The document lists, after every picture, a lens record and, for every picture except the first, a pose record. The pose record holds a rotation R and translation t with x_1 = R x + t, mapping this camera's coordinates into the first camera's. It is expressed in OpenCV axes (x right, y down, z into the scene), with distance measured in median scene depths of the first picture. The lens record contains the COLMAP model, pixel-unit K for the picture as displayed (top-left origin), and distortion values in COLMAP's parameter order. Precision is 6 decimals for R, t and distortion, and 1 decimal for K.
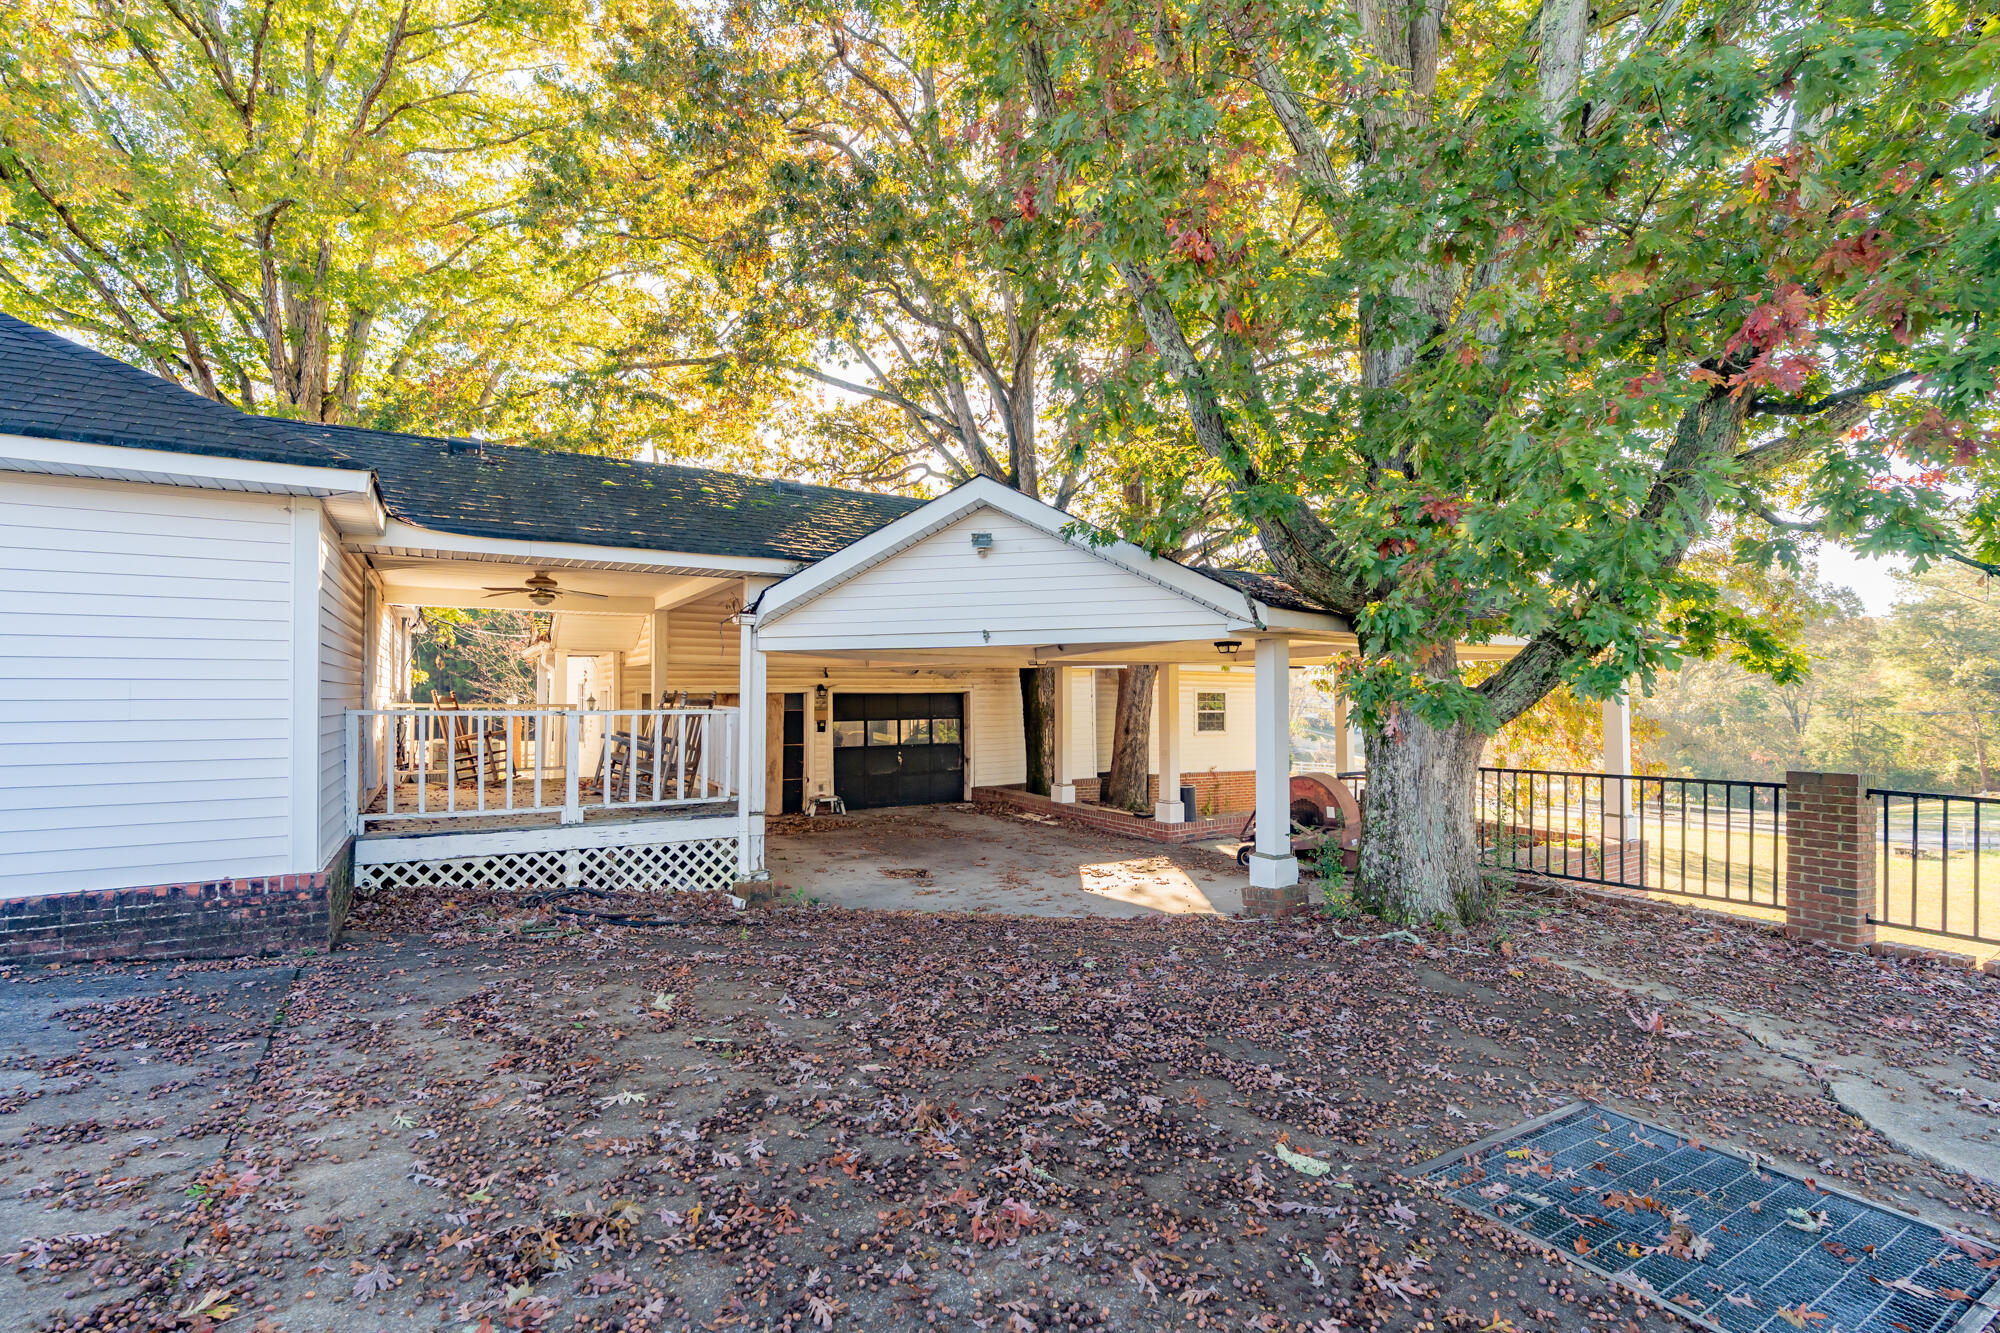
lens RADIAL K [[904.9, 0, 995.2], [0, 904.9, 673.7], [0, 0, 1]] dist [-0.015561, -0.000169]
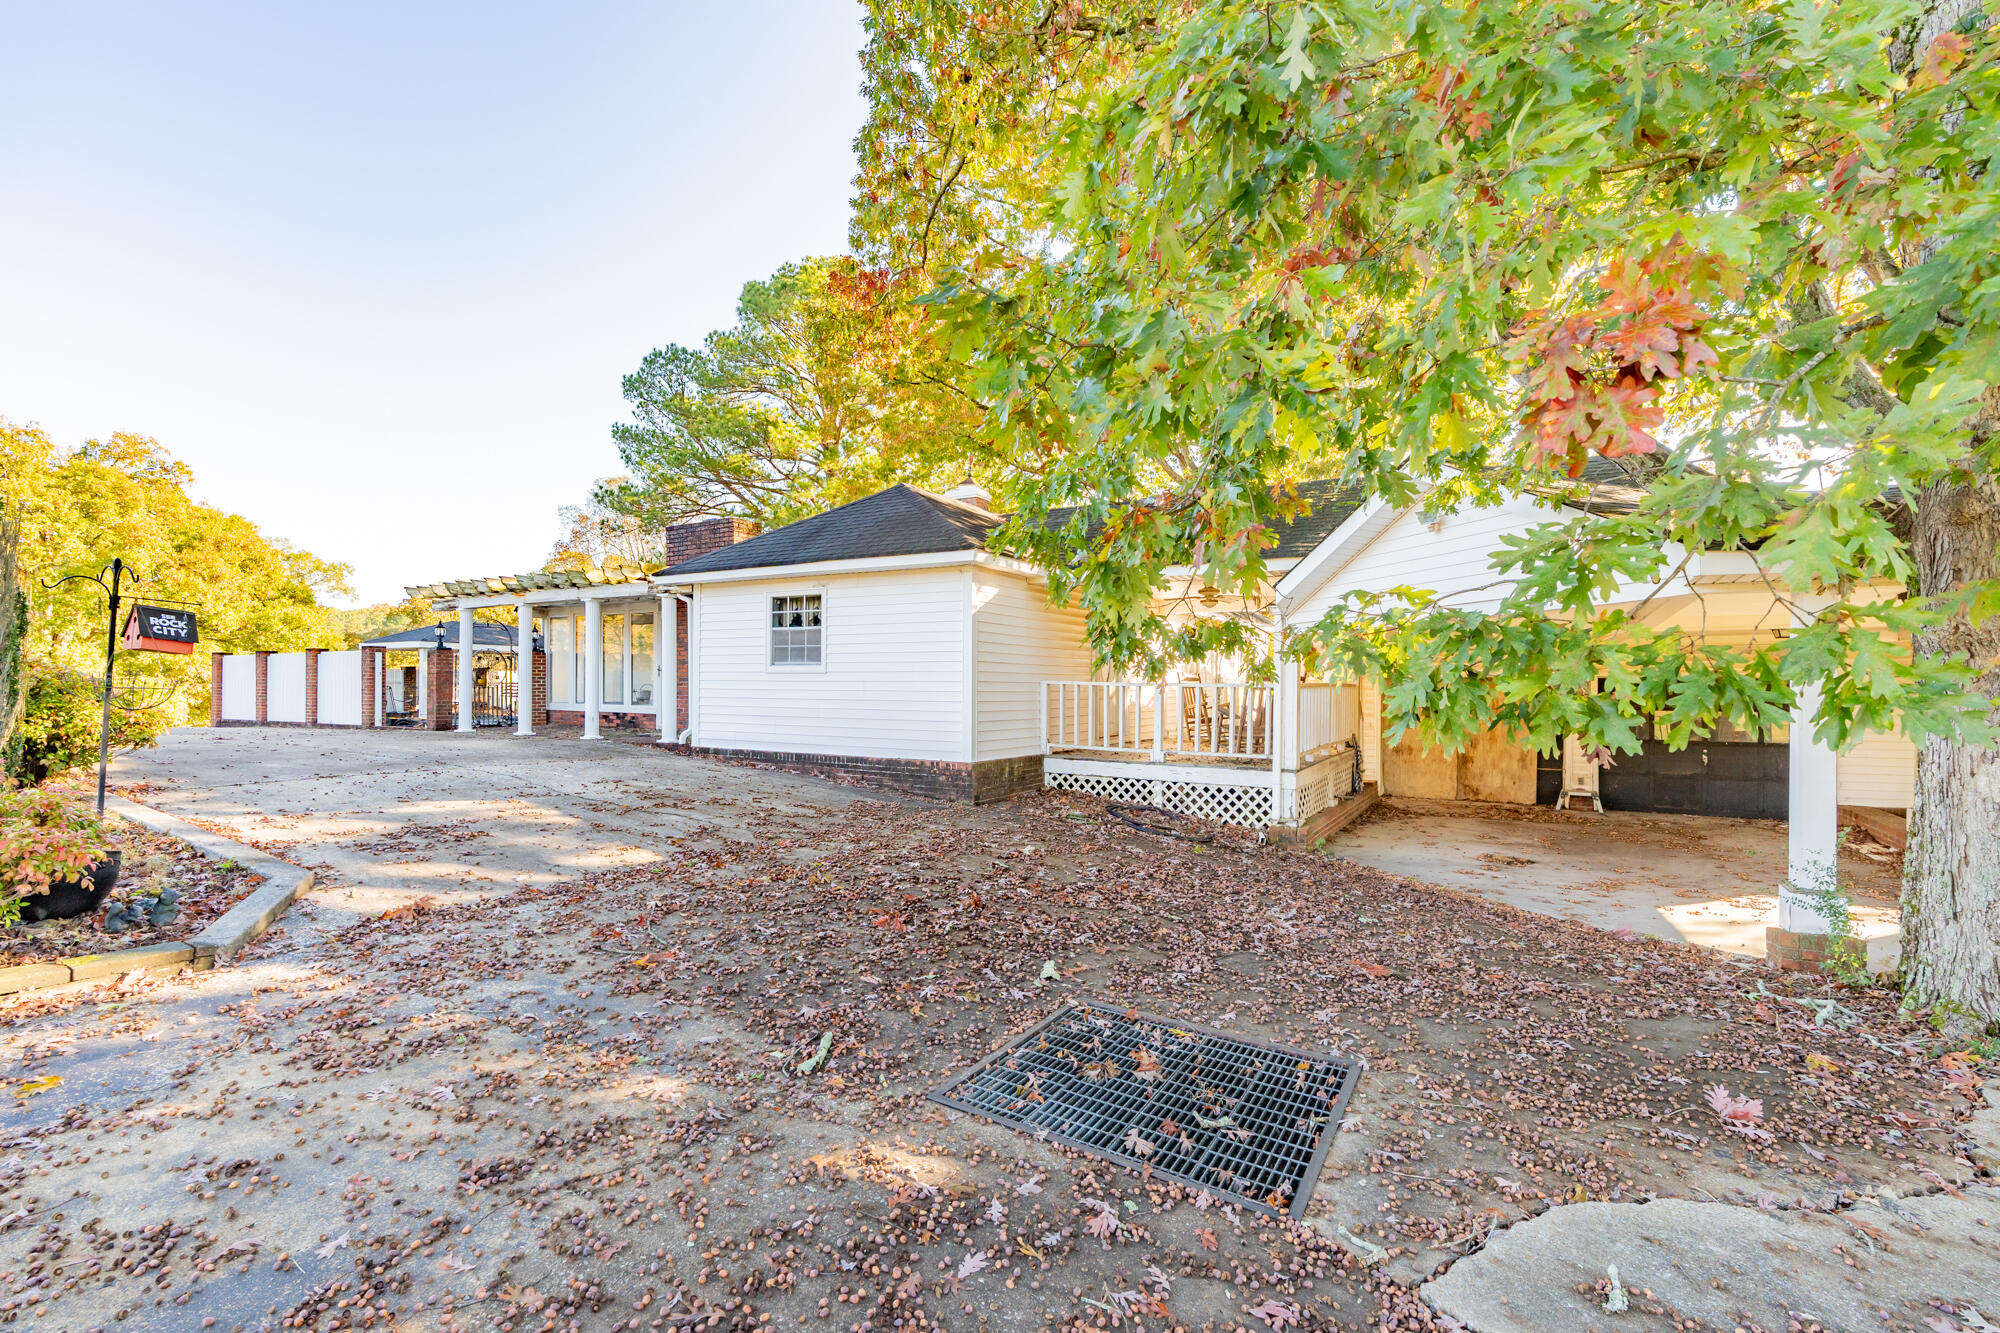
lens RADIAL K [[904.9, 0, 993.5], [0, 904.9, 673.5], [0, 0, 1]] dist [-0.015561, -0.000169]
pose [[0.491497, 0.001021, -0.870879, 0.647912], [0.007302, 0.999959, 0.005294, 0.017753], [0.870848, -0.008961, 0.491470, 0.078816]]
